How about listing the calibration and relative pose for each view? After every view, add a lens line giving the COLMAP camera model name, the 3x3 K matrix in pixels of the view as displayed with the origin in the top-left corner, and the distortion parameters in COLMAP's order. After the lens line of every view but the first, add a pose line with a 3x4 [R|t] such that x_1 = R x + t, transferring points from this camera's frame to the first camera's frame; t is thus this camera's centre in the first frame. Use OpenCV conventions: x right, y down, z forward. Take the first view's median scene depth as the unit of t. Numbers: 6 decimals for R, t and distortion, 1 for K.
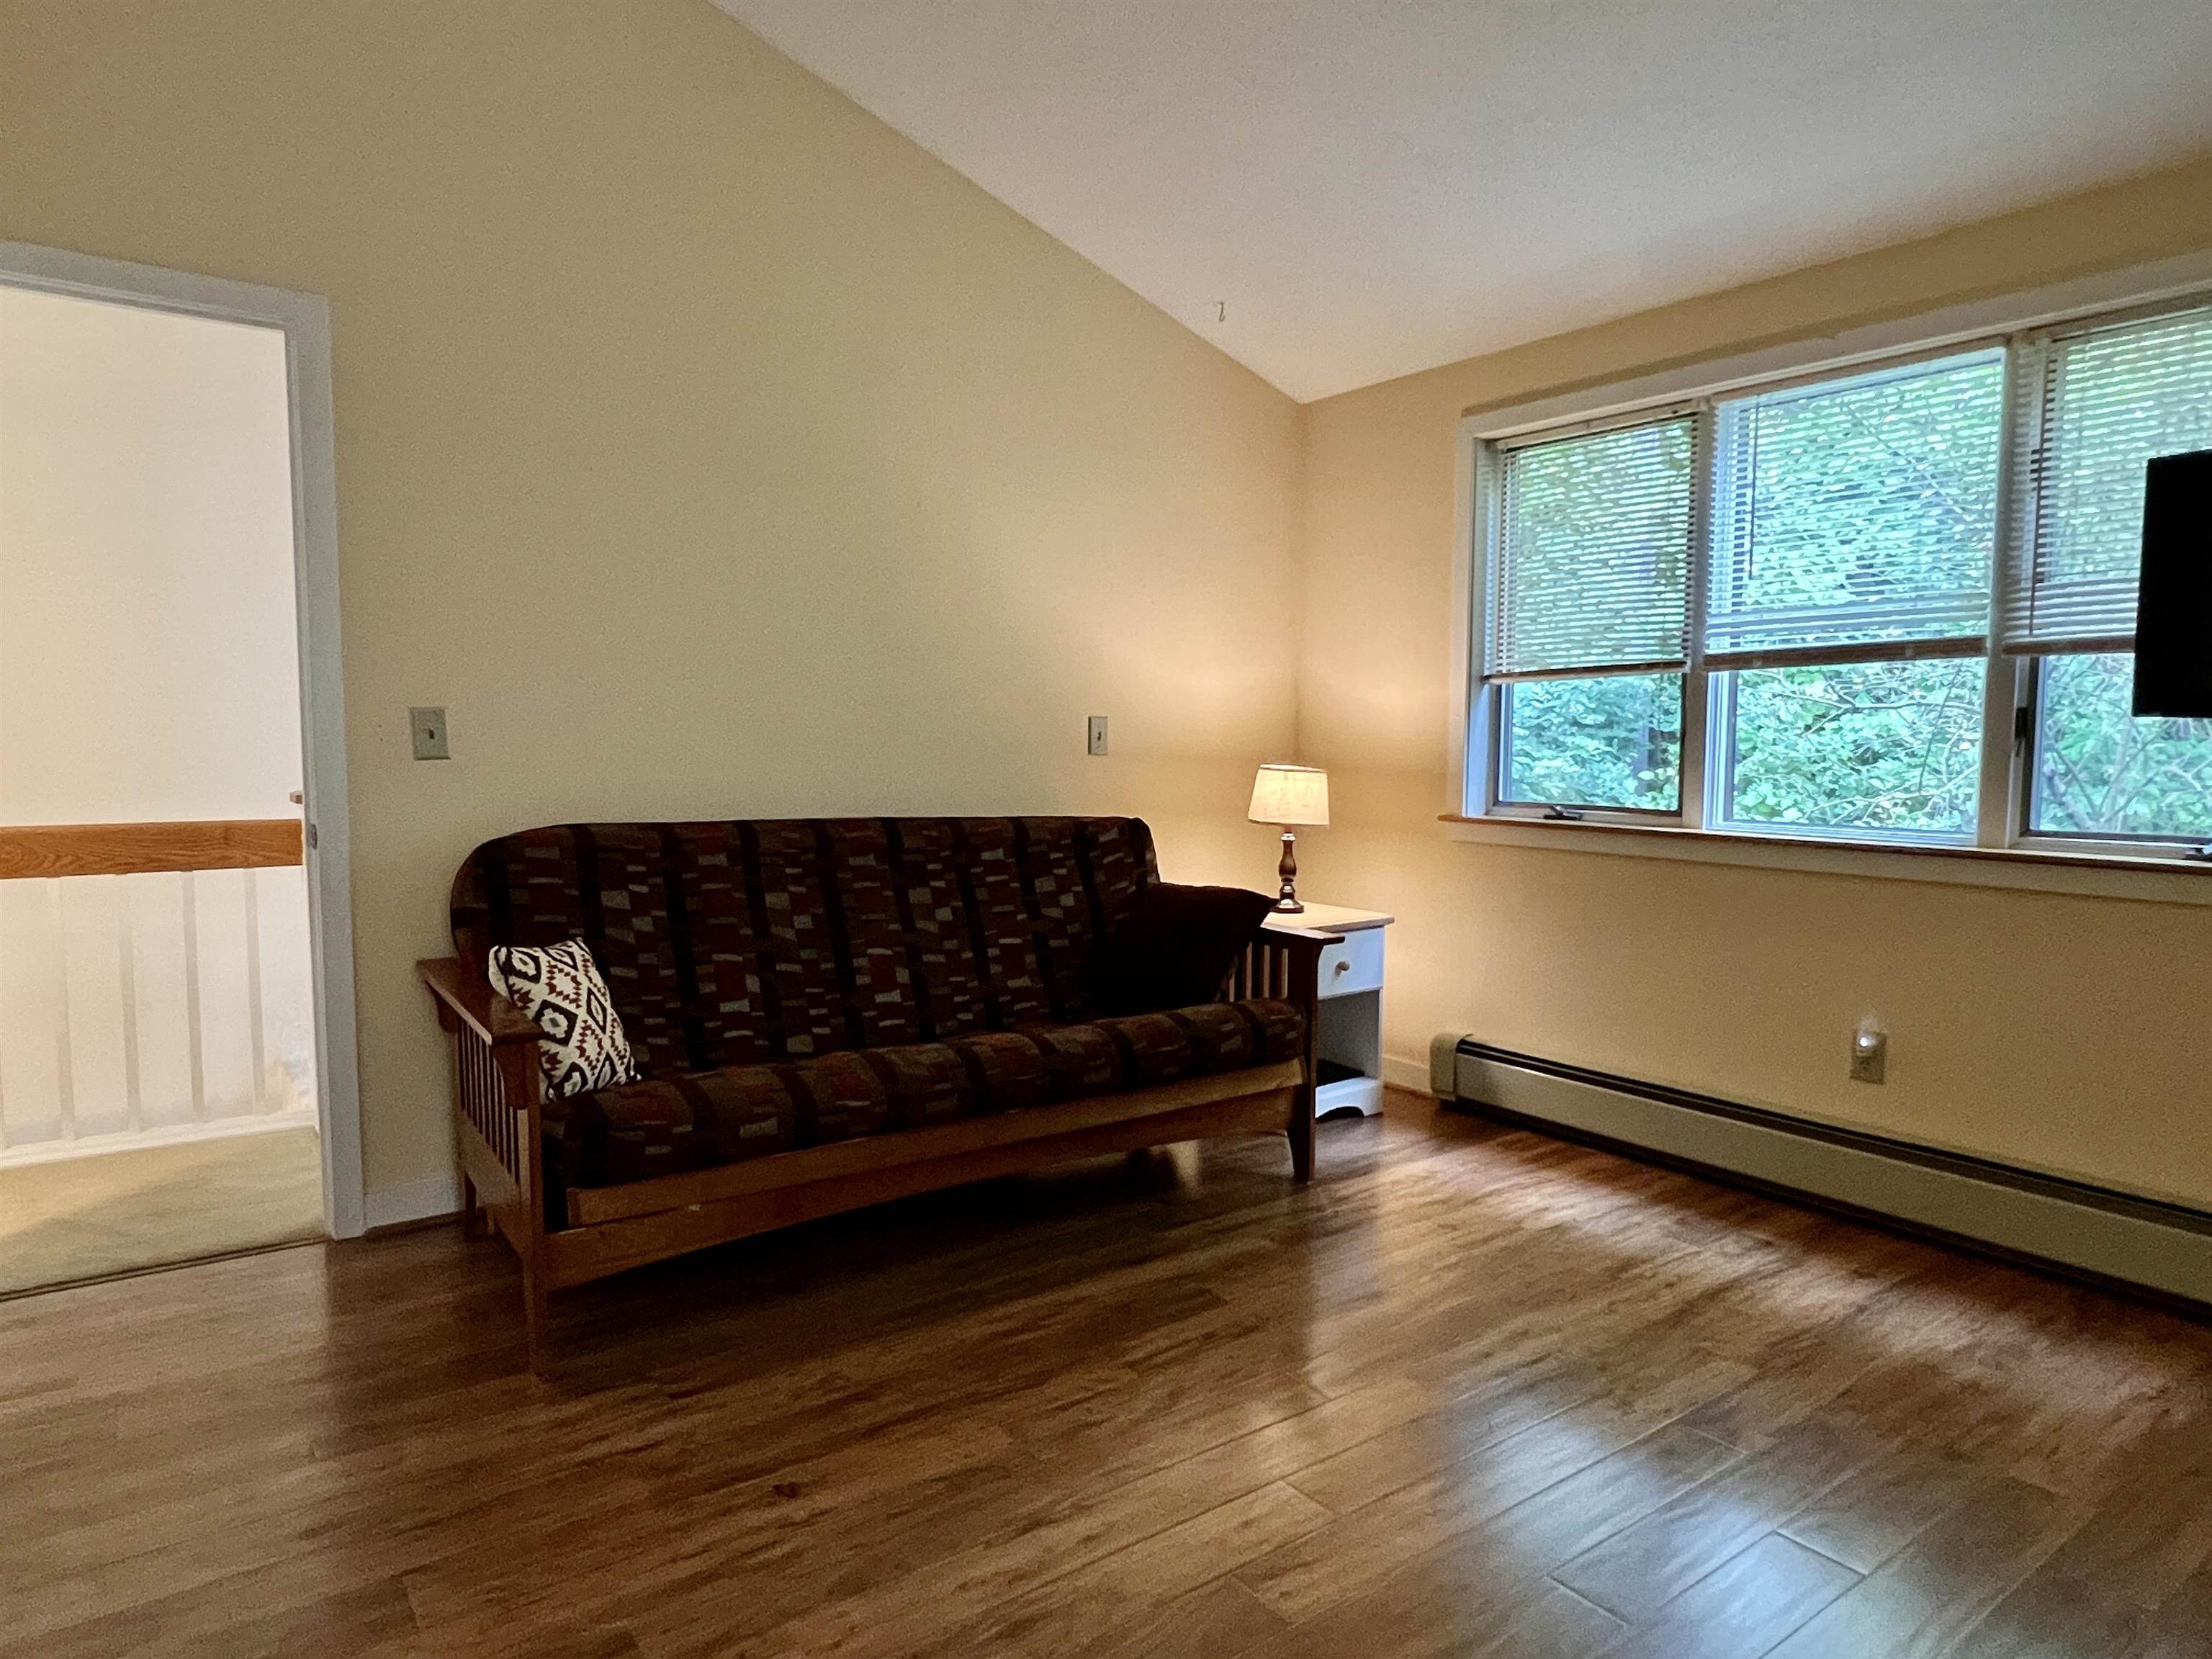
lens RADIAL K [[1351.1, 0, 1107.5], [0, 1351.1, 834.2], [0, 0, 1]] dist [0.002013, 0.002167]
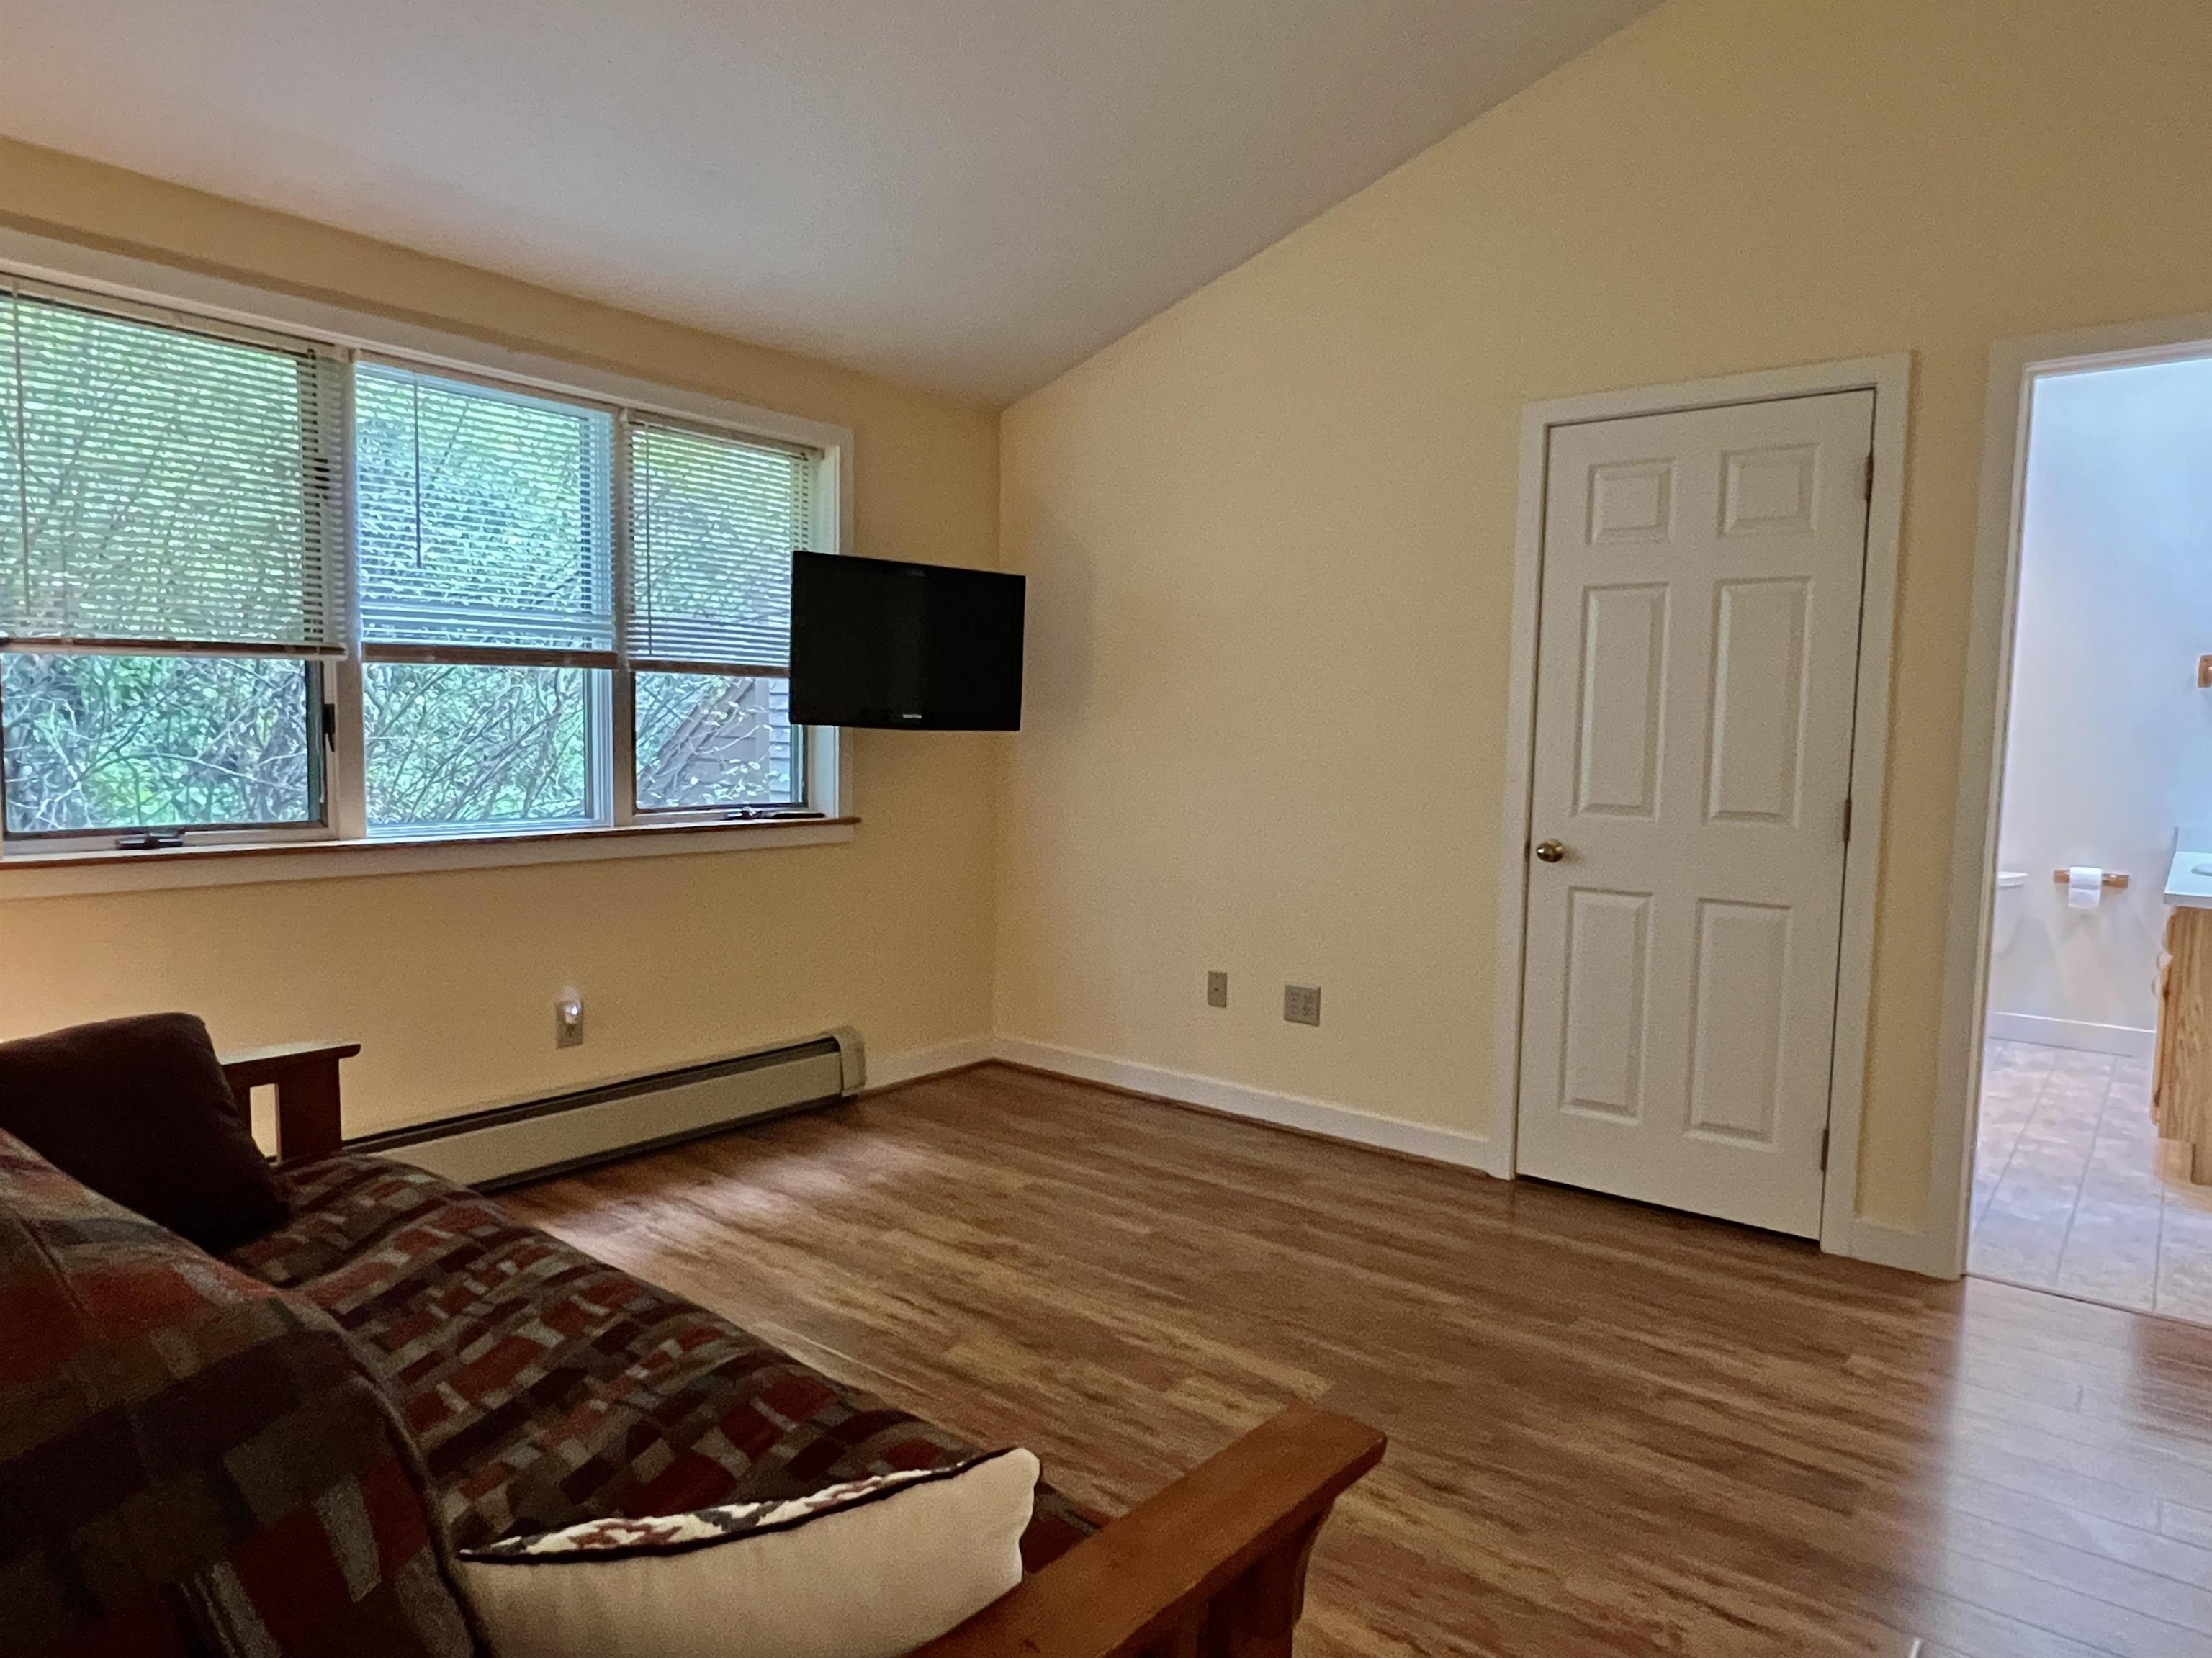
lens RADIAL K [[1351.0, 0, 1108.1], [0, 1351.0, 832.9], [0, 0, 1]] dist [0.002013, 0.002167]
pose [[-0.251724, -0.076741, 0.964752, -0.647674], [0.060270, 0.993673, 0.094767, -0.074441], [-0.965921, 0.082001, -0.245506, 0.893916]]
